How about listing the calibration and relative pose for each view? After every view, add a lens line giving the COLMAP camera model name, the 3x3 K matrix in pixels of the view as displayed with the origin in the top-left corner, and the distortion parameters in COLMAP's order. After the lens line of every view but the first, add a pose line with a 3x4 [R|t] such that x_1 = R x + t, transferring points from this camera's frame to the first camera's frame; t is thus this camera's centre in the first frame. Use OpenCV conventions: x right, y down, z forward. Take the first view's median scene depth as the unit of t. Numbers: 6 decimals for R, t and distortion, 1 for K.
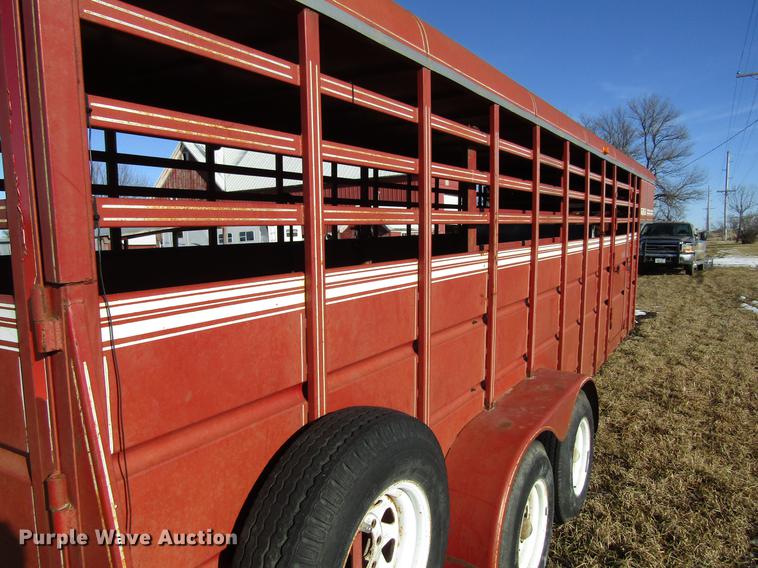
lens RADIAL K [[533.5, 0, 379.0], [0, 533.5, 284.0], [0, 0, 1]] dist [-0.013770, 0.003828]
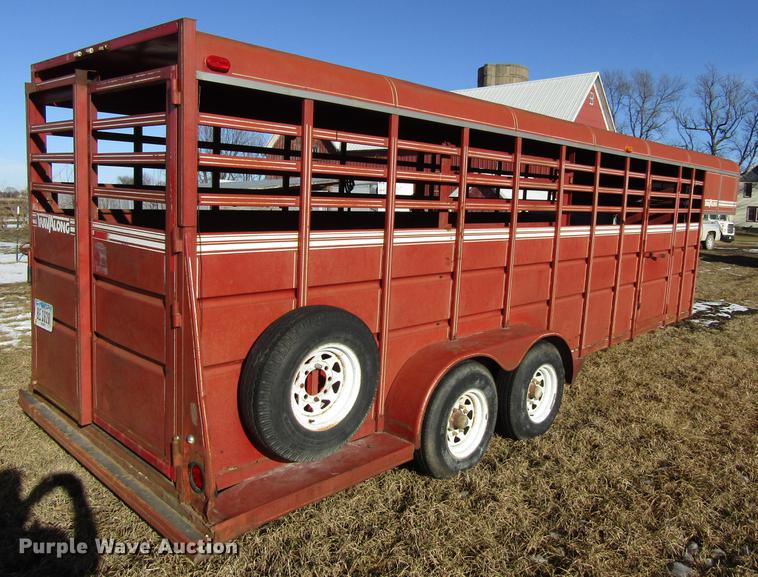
lens RADIAL K [[604.8, 0, 411.7], [0, 604.8, 253.6], [0, 0, 1]] dist [-0.008554, -0.004117]
pose [[0.984592, 0.072022, -0.159344, 0.360526], [-0.073785, 0.997261, -0.005167, 0.023838], [0.158535, 0.016844, 0.987210, -0.638222]]
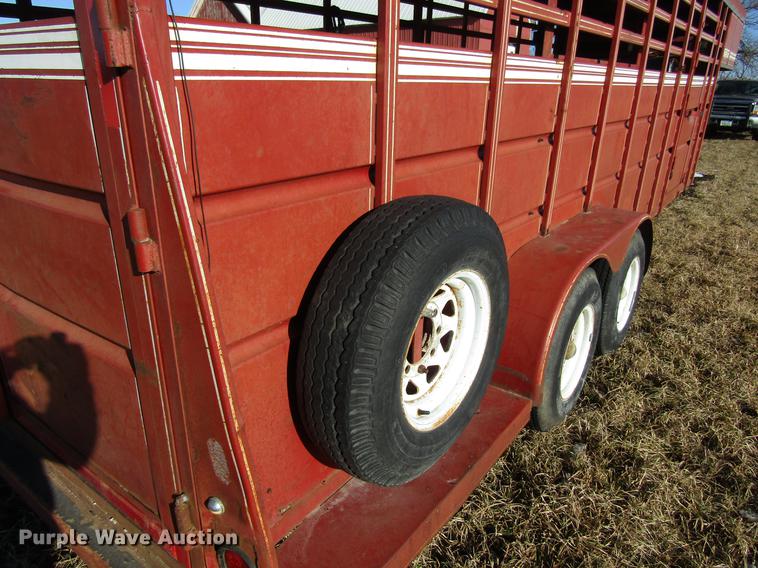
lens RADIAL K [[533.5, 0, 379.0], [0, 533.5, 284.0], [0, 0, 1]] dist [-0.013770, 0.003828]
pose [[0.997107, 0.051154, -0.056218, -0.037677], [-0.035107, 0.965963, 0.256287, 0.086625], [0.067414, -0.253572, 0.964964, 0.018942]]
